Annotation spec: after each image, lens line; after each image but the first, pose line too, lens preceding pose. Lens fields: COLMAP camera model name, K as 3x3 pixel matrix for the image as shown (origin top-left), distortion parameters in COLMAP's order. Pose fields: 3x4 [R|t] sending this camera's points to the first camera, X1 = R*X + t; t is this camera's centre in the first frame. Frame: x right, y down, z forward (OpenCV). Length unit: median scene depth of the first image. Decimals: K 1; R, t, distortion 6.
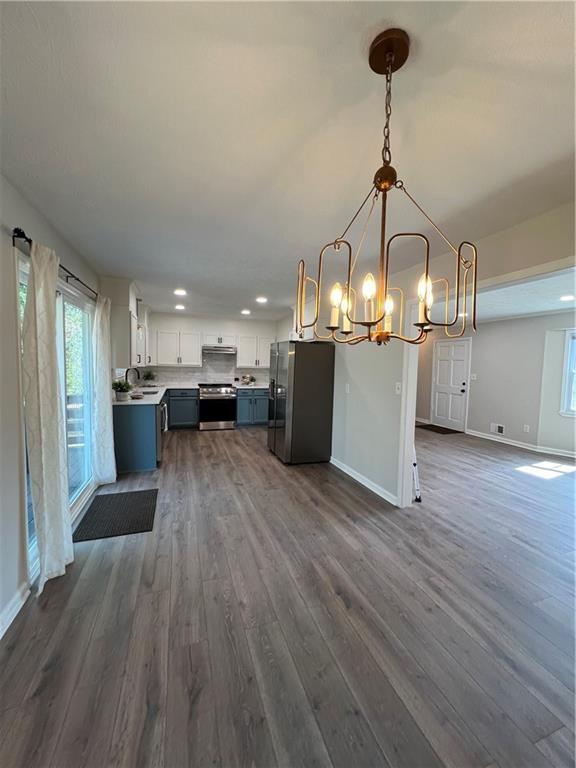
lens RADIAL K [[305.9, 0, 287.7], [0, 305.9, 383.2], [0, 0, 1]] dist [0.002335, 0.000204]
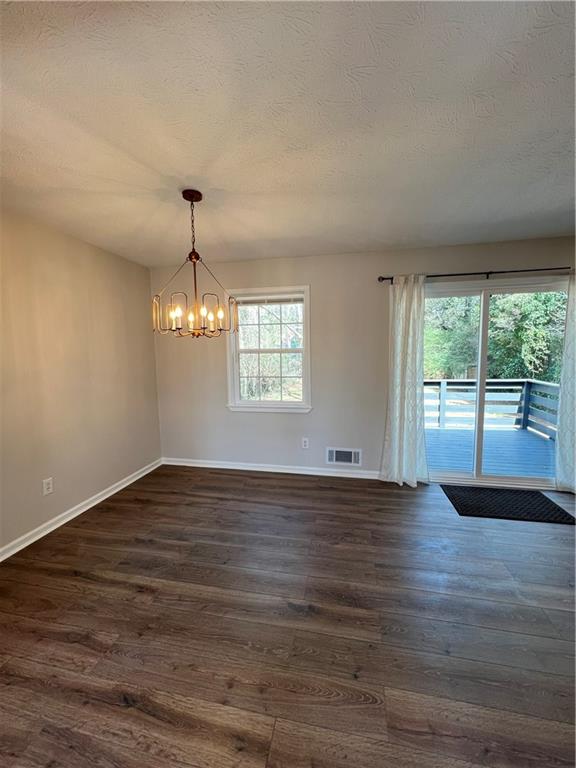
lens RADIAL K [[305.9, 0, 288.3], [0, 305.9, 384.2], [0, 0, 1]] dist [0.002335, 0.000204]
pose [[-0.517779, 0.075819, -0.852148, 0.454064], [-0.053359, 0.991264, 0.120618, -0.023328], [0.853849, 0.107924, -0.509209, 0.671291]]
